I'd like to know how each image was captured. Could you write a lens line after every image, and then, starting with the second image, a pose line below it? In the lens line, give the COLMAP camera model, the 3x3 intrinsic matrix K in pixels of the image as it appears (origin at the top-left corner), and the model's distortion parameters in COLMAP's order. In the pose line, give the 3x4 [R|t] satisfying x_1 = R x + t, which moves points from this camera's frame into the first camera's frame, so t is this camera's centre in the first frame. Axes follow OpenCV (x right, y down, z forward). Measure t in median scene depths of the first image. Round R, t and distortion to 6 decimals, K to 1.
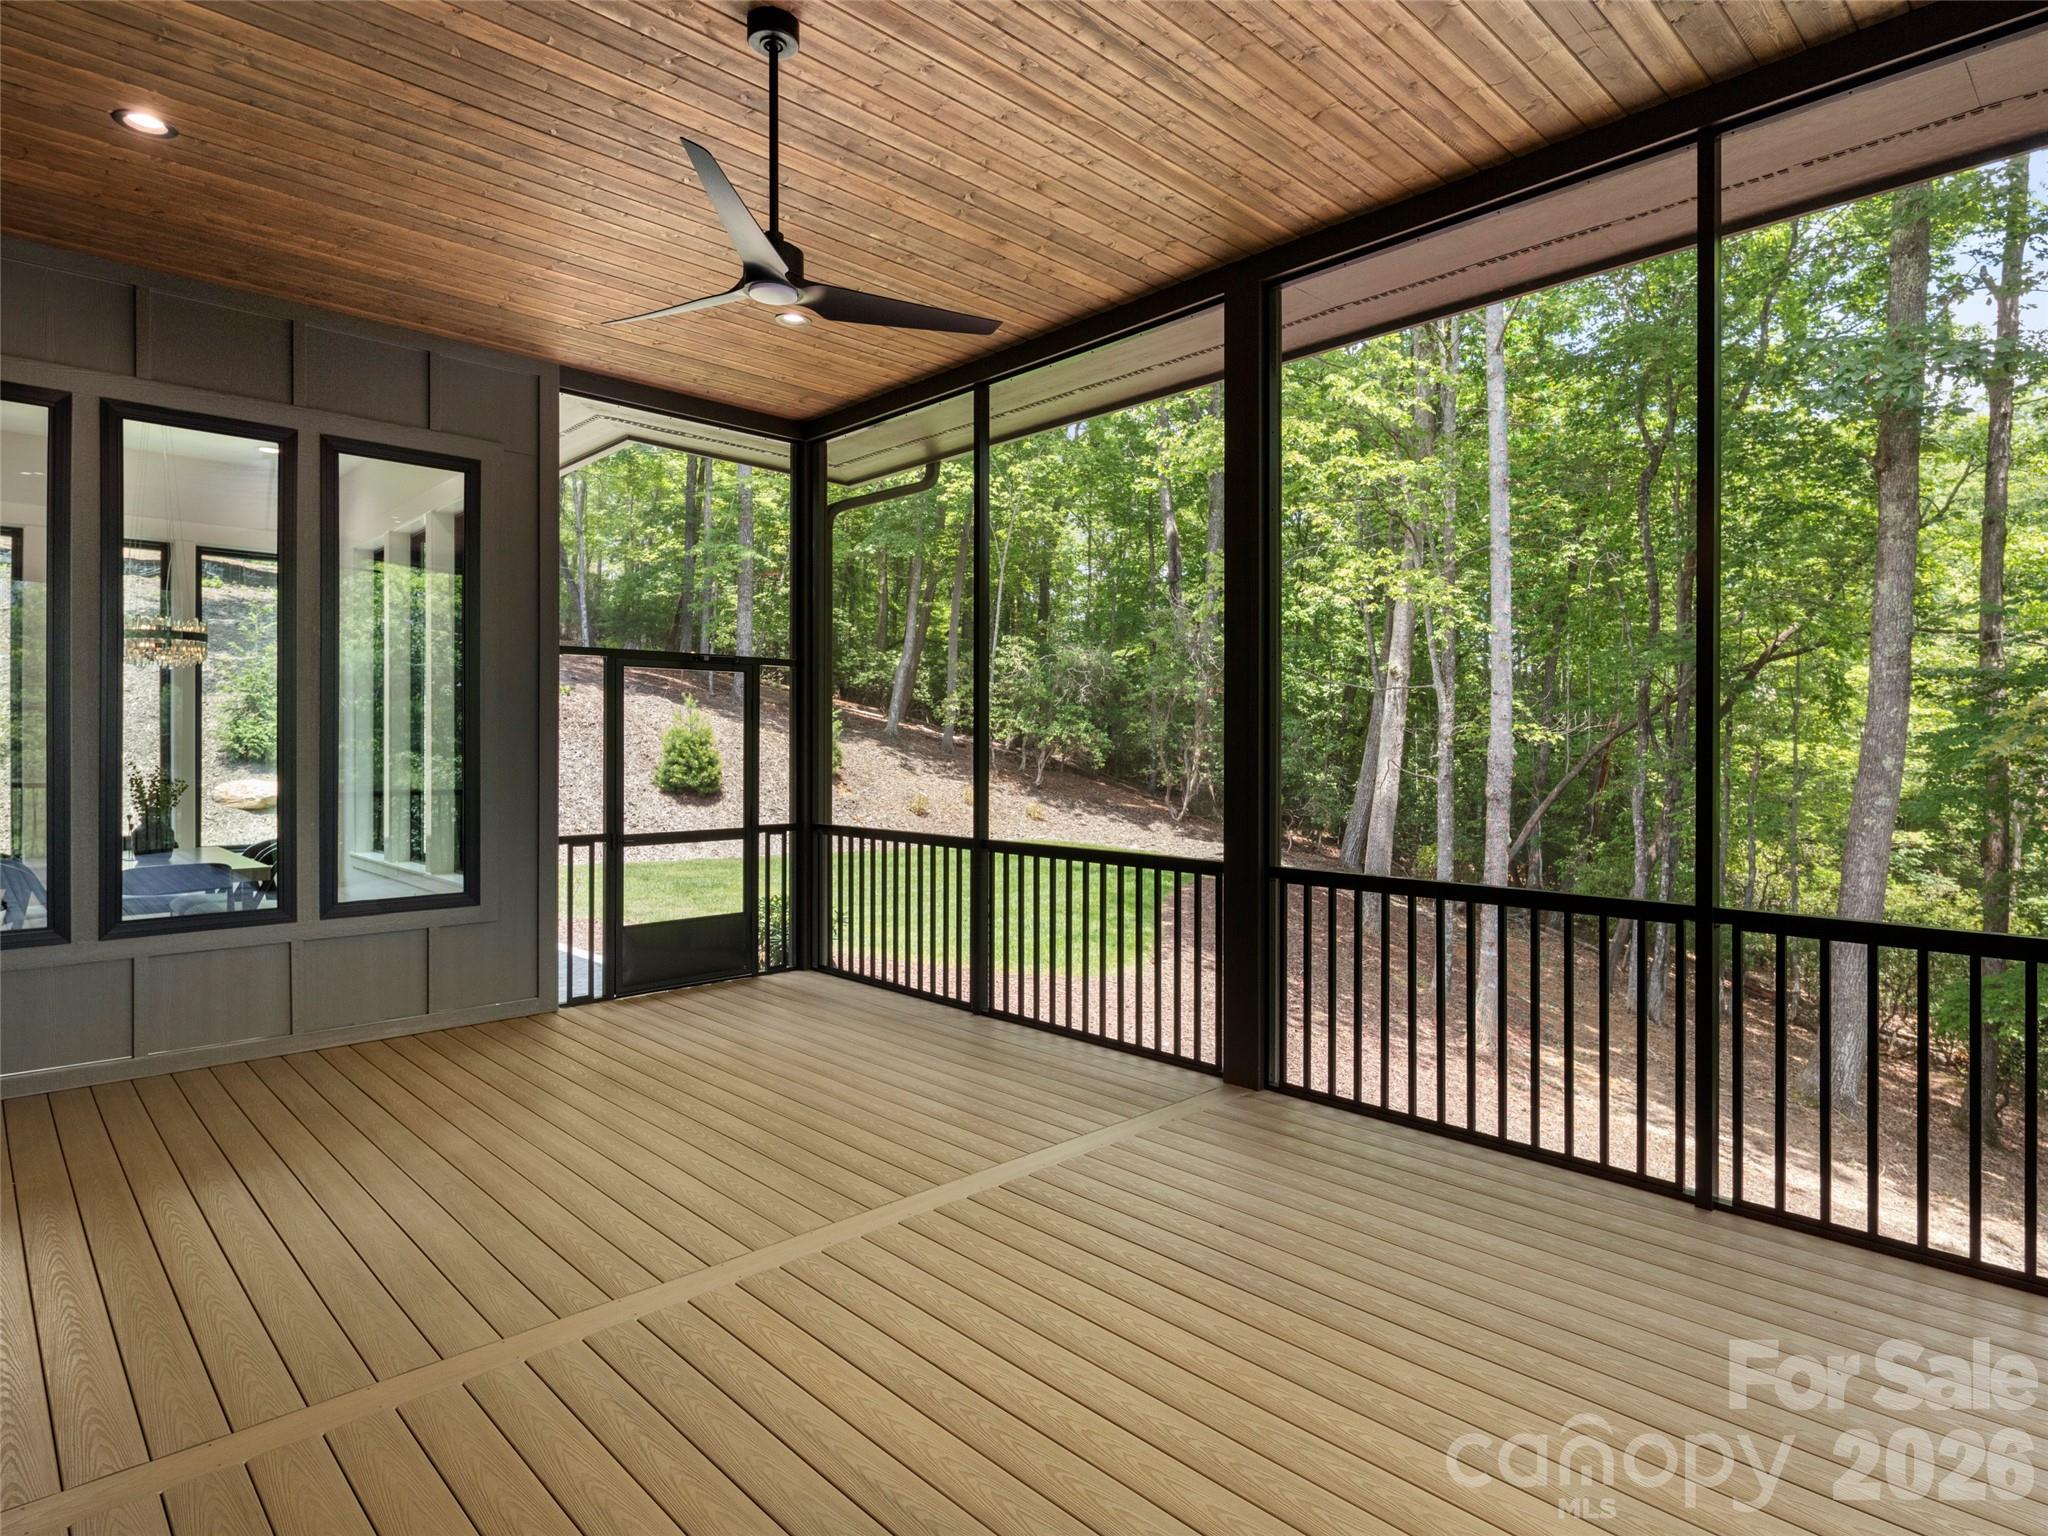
lens RADIAL K [[1120.6, 0, 1036.5], [0, 1120.6, 762.4], [0, 0, 1]] dist [-0.005171, -0.001571]
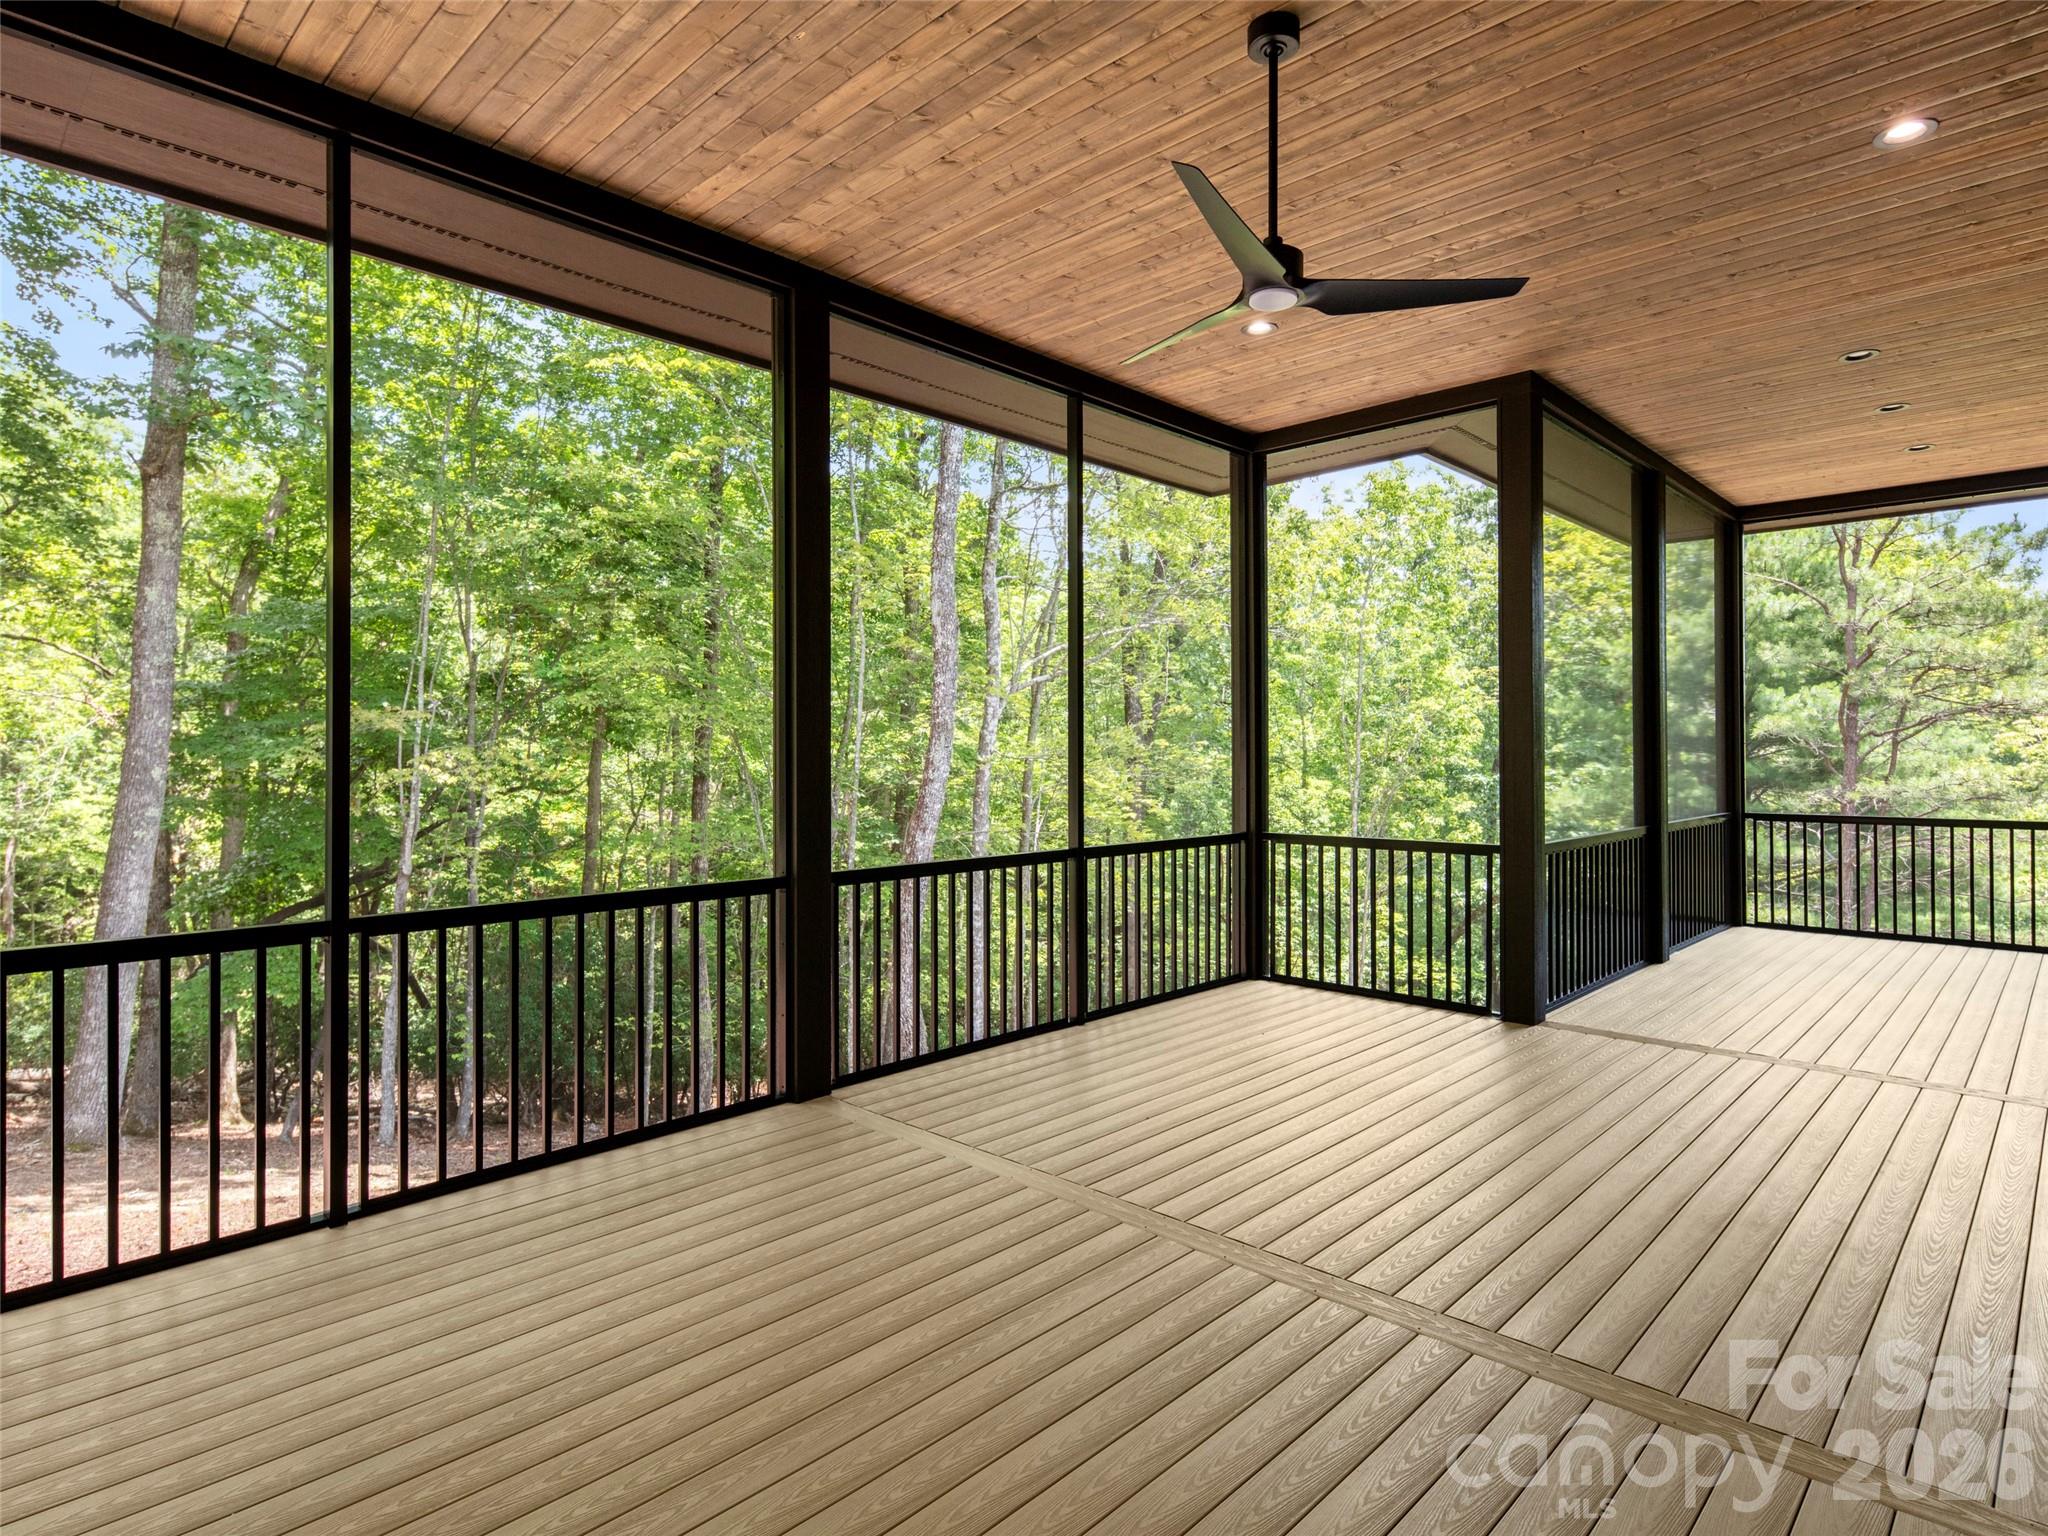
lens RADIAL K [[1120.6, 0, 1036.5], [0, 1120.6, 762.4], [0, 0, 1]] dist [-0.005171, -0.001571]
pose [[-0.038076, -0.011942, 0.999203, -0.640201], [0.020485, 0.999709, 0.012729, -0.013221], [-0.999065, 0.020954, -0.037820, 0.656381]]
